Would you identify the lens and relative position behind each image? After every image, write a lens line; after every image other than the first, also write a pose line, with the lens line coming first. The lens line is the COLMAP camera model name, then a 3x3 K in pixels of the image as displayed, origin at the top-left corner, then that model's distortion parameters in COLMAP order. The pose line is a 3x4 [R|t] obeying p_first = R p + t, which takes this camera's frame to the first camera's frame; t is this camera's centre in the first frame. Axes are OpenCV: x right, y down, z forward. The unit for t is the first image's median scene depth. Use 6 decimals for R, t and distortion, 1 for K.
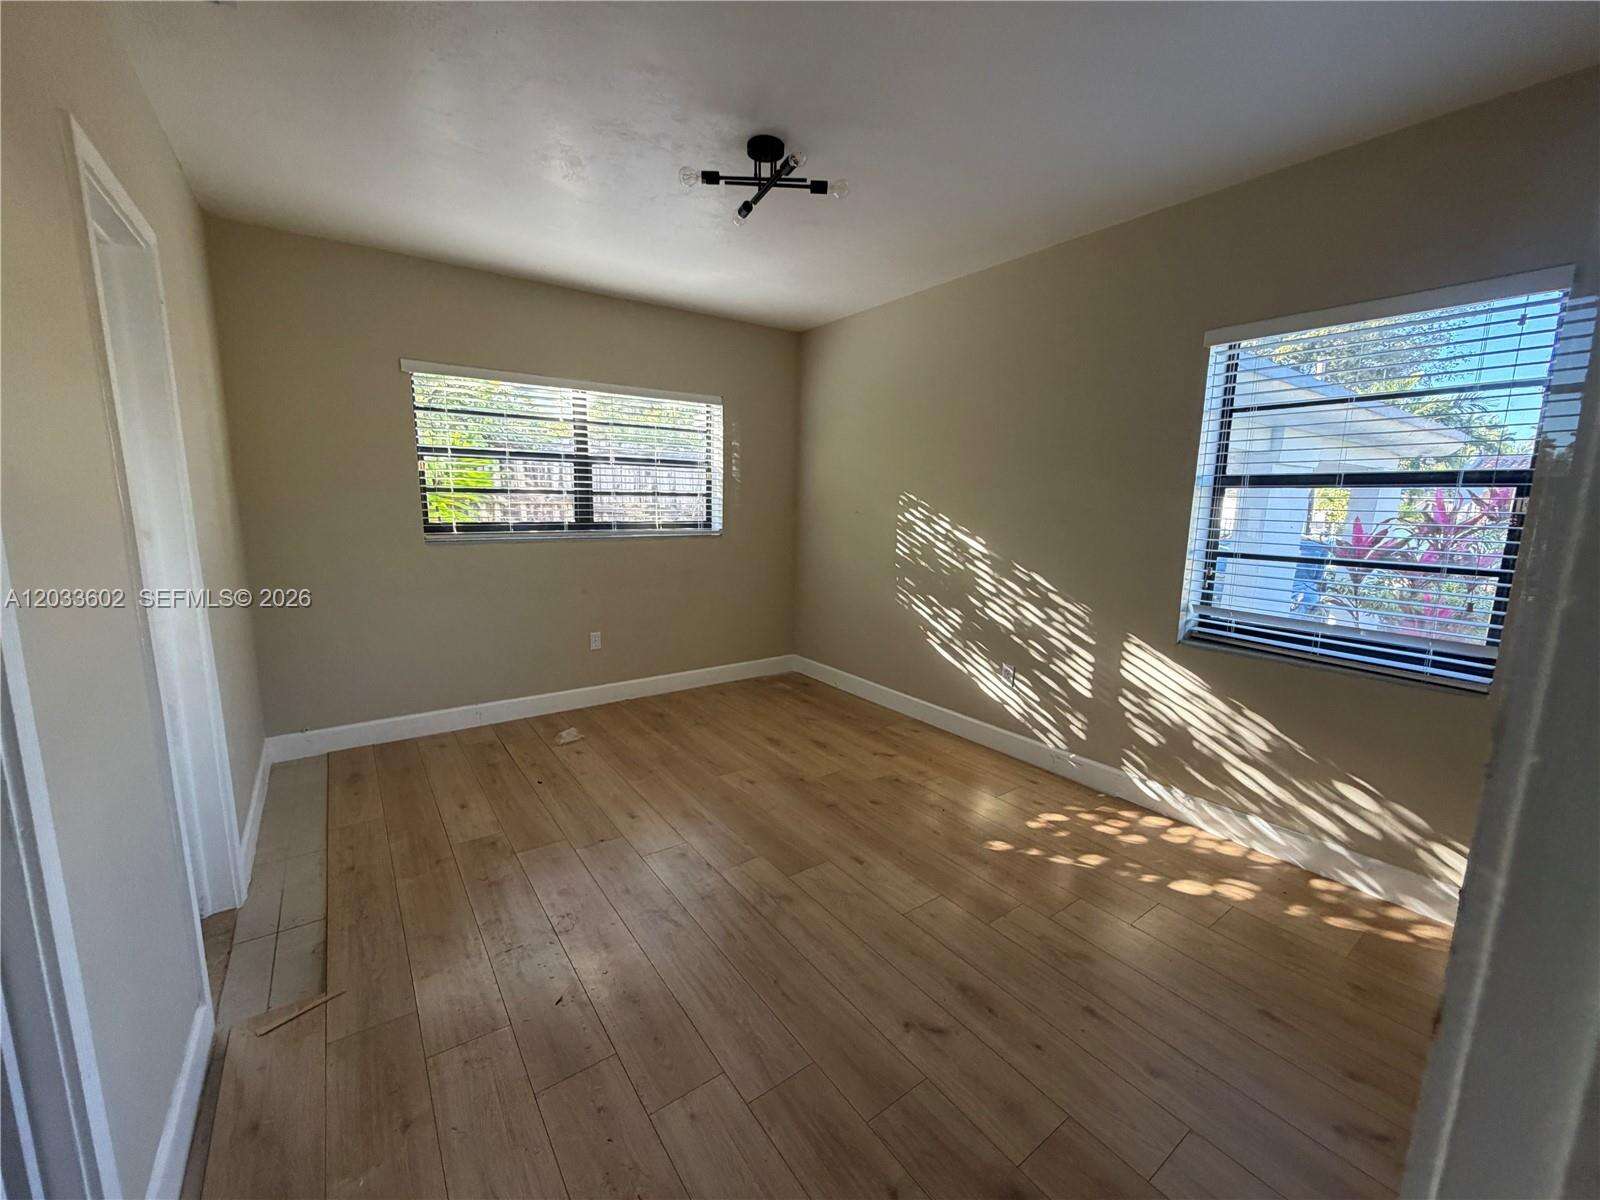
lens RADIAL K [[638.0, 0, 796.8], [0, 638.0, 599.3], [0, 0, 1]] dist [0.001508, 0.000162]
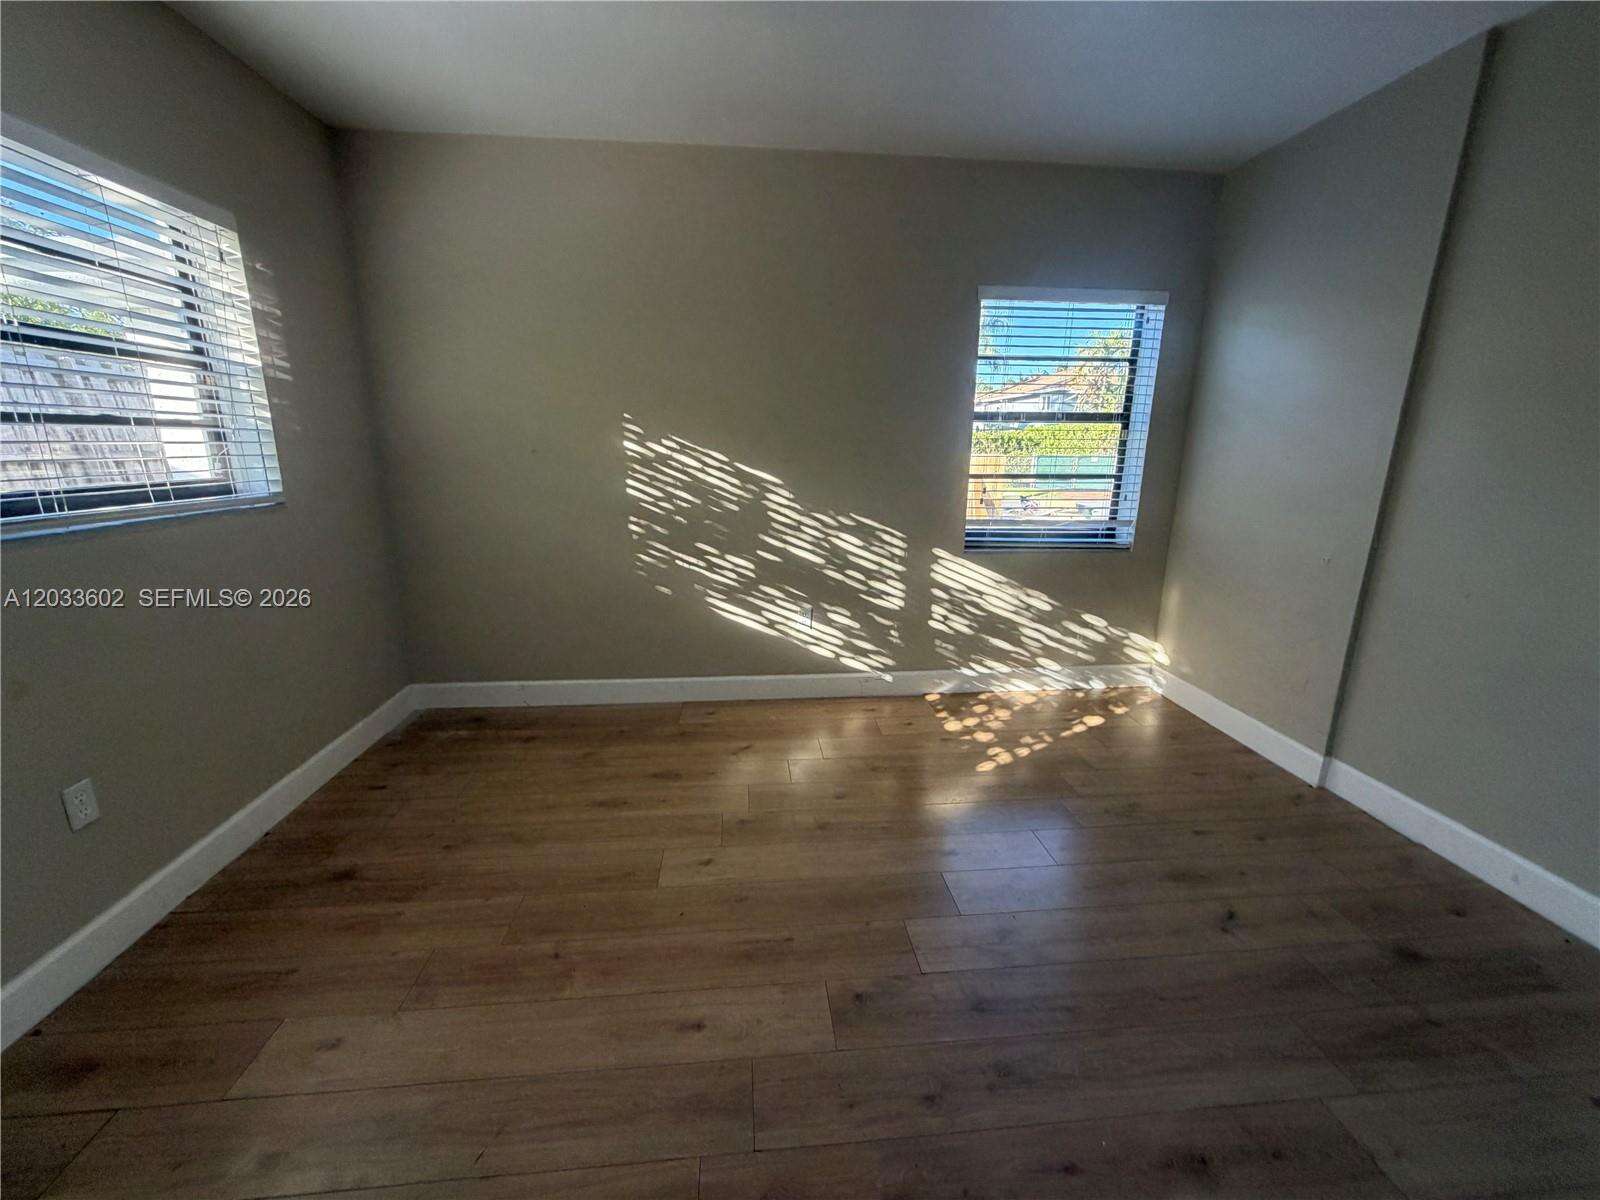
lens RADIAL K [[638.0, 0, 796.8], [0, 638.0, 599.3], [0, 0, 1]] dist [0.001508, 0.000162]
pose [[0.502630, -0.215227, 0.837282, -0.455386], [0.136438, 0.976125, 0.169012, -0.070970], [-0.853667, 0.029287, 0.519995, 0.493221]]
